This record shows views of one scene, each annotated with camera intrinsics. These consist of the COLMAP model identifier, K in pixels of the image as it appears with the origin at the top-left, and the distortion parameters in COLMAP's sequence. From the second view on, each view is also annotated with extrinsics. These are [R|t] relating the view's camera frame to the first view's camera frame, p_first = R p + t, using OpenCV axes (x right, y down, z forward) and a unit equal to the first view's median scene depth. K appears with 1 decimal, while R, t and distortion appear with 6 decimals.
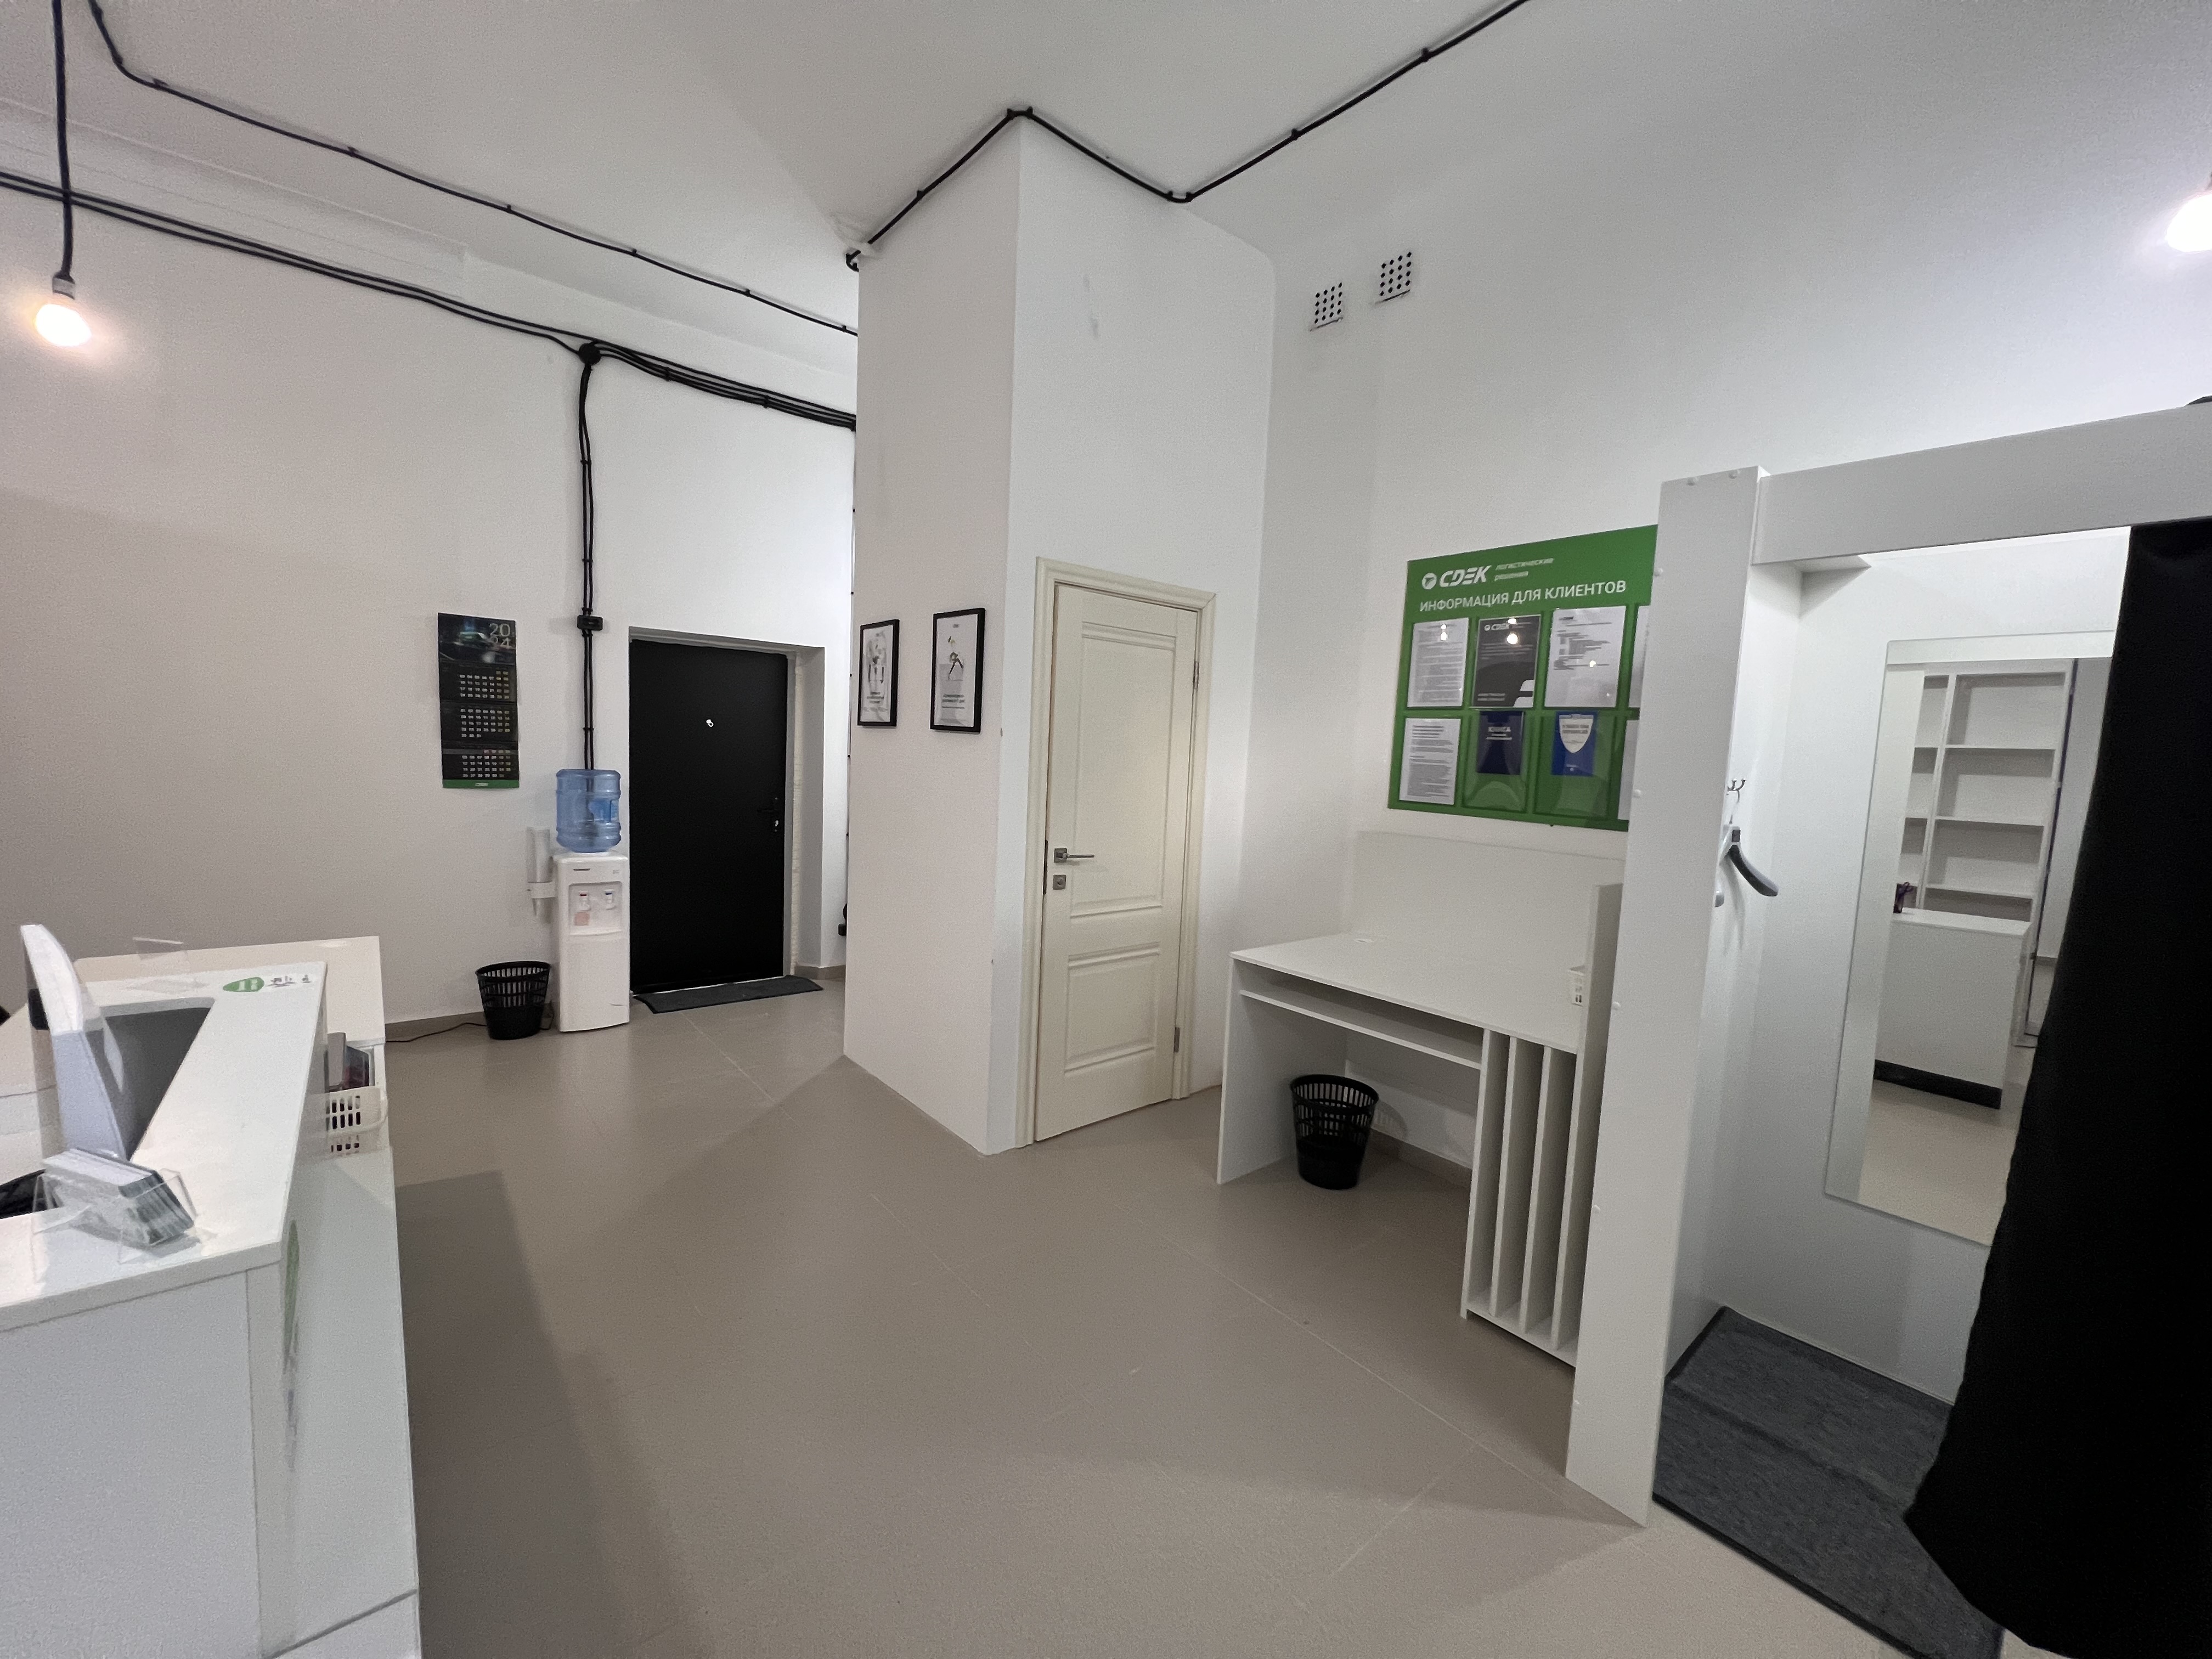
lens RADIAL K [[886.0, 0, 1106.0], [0, 886.0, 829.5], [0, 0, 1]] dist [-0.000325, -0.000047]
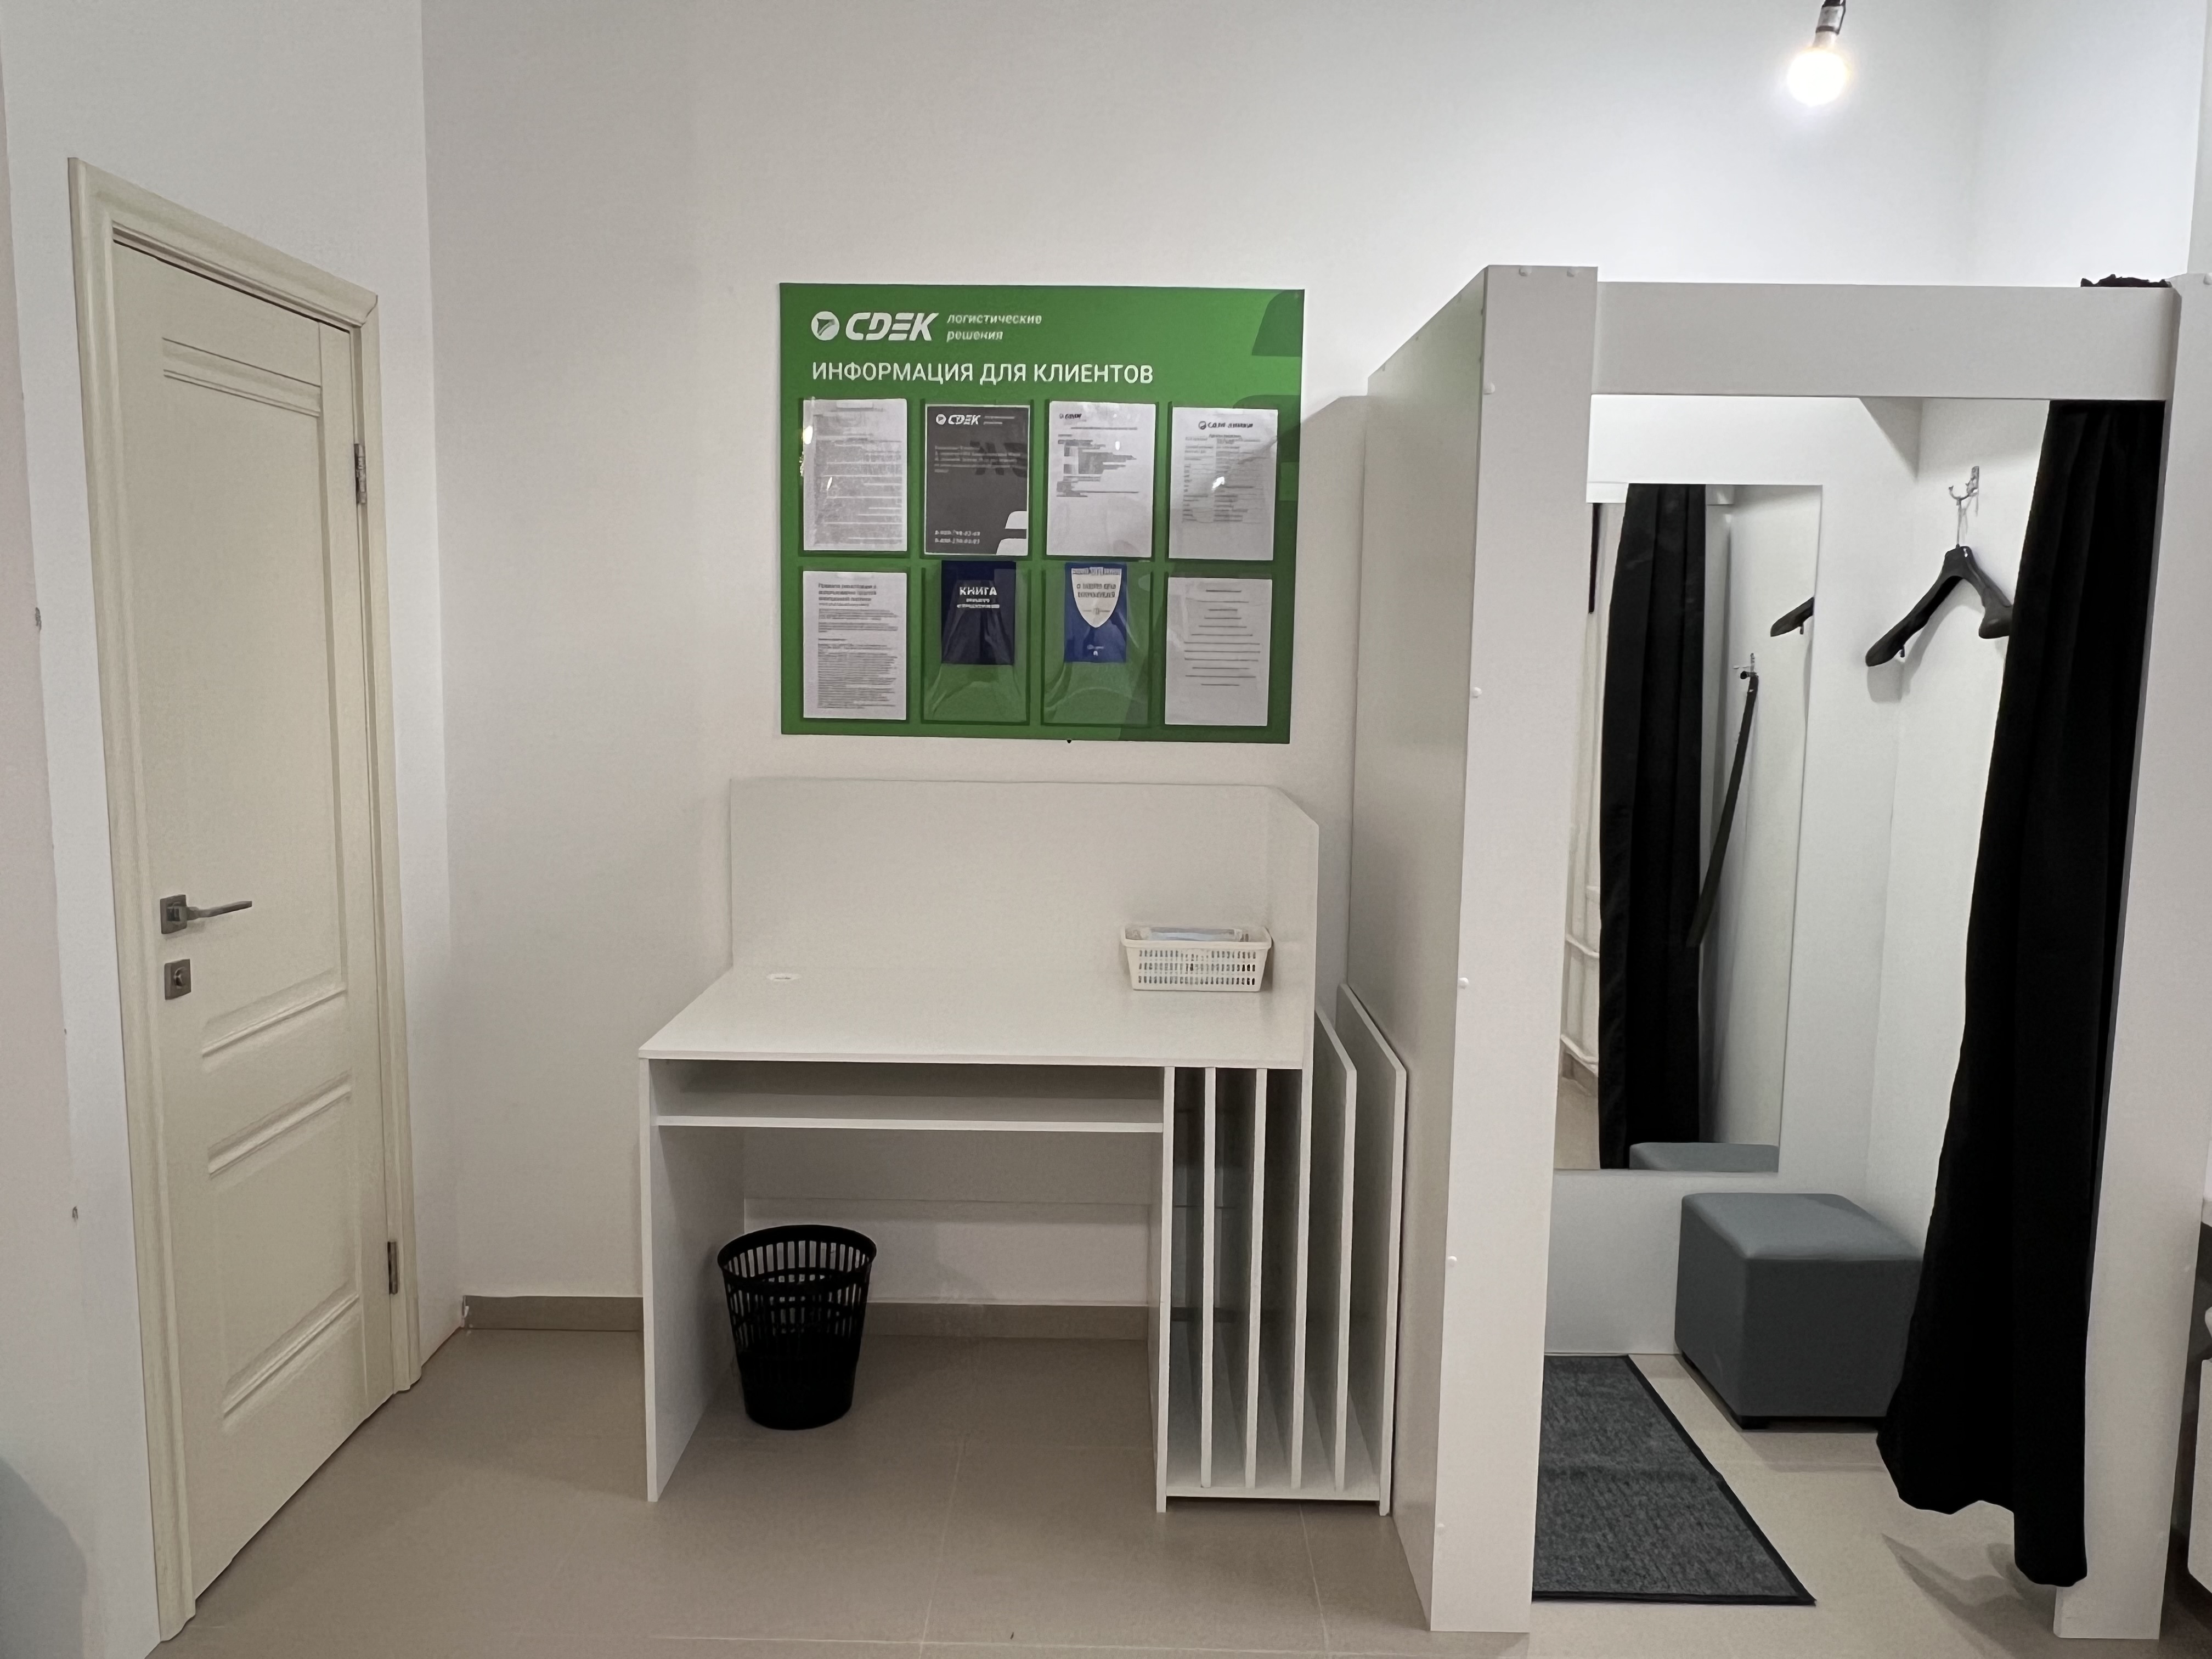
lens RADIAL K [[1630.5, 0, 1103.8], [0, 1630.5, 850.6], [0, 0, 1]] dist [-0.006216, 0.004784]
pose [[0.653184, -0.133799, 0.745284, -0.353311], [0.085960, 0.991004, 0.102575, -0.043270], [-0.752304, -0.002935, 0.658810, 0.194680]]
